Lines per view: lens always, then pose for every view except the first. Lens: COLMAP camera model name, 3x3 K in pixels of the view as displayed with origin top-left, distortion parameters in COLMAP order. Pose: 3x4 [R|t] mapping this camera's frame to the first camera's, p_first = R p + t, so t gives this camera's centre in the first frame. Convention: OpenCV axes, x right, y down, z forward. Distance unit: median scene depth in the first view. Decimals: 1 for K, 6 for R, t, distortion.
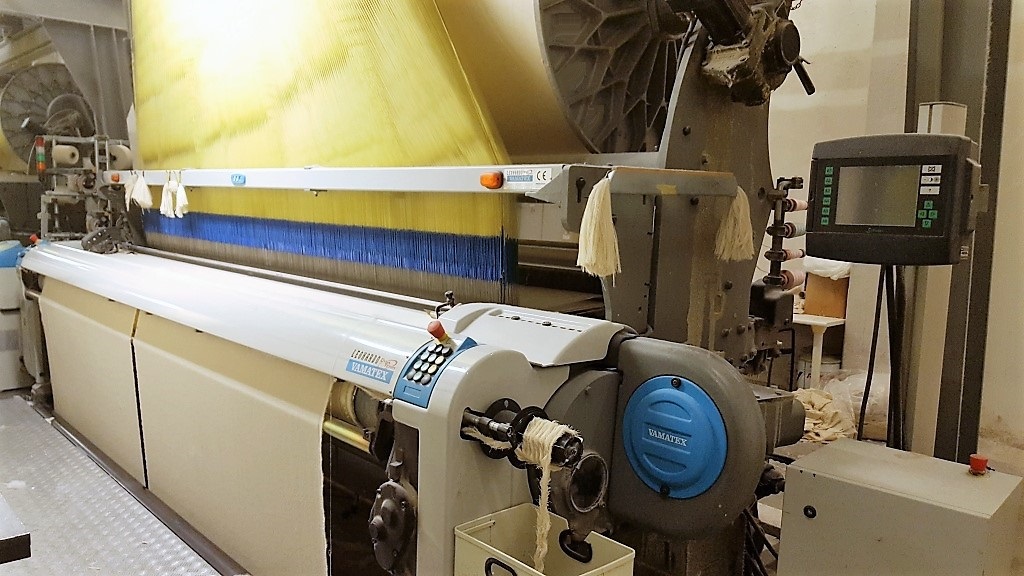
lens RADIAL K [[761.4, 0, 513.8], [0, 761.4, 294.6], [0, 0, 1]] dist [0.009015, -0.000675]
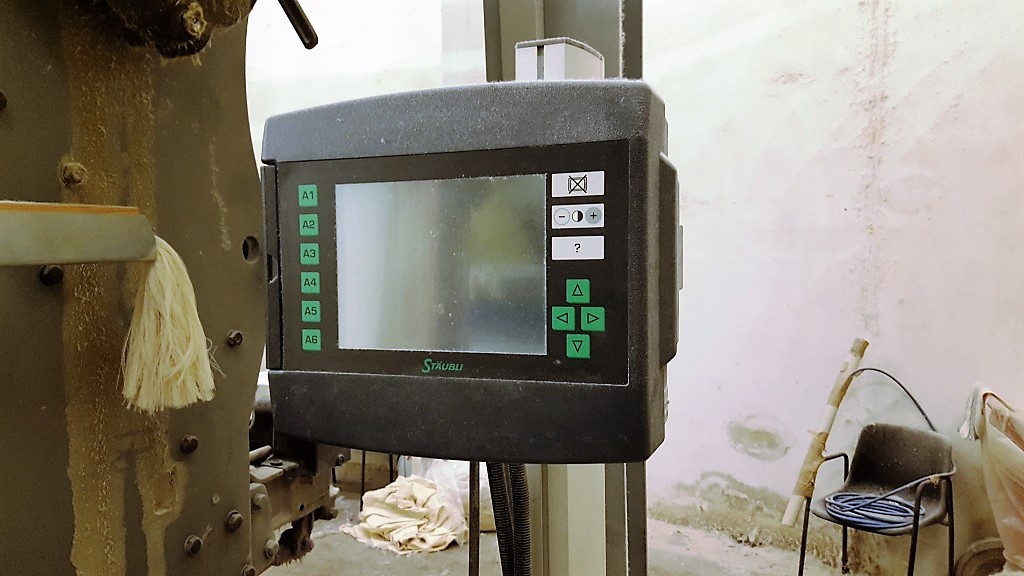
lens RADIAL K [[761.4, 0, 513.8], [0, 761.4, 294.6], [0, 0, 1]] dist [0.009015, -0.000675]
pose [[0.876829, -0.067127, 0.476094, 0.297970], [0.092529, 0.995255, -0.030086, -0.089967], [-0.471816, 0.070432, 0.878880, 0.596877]]
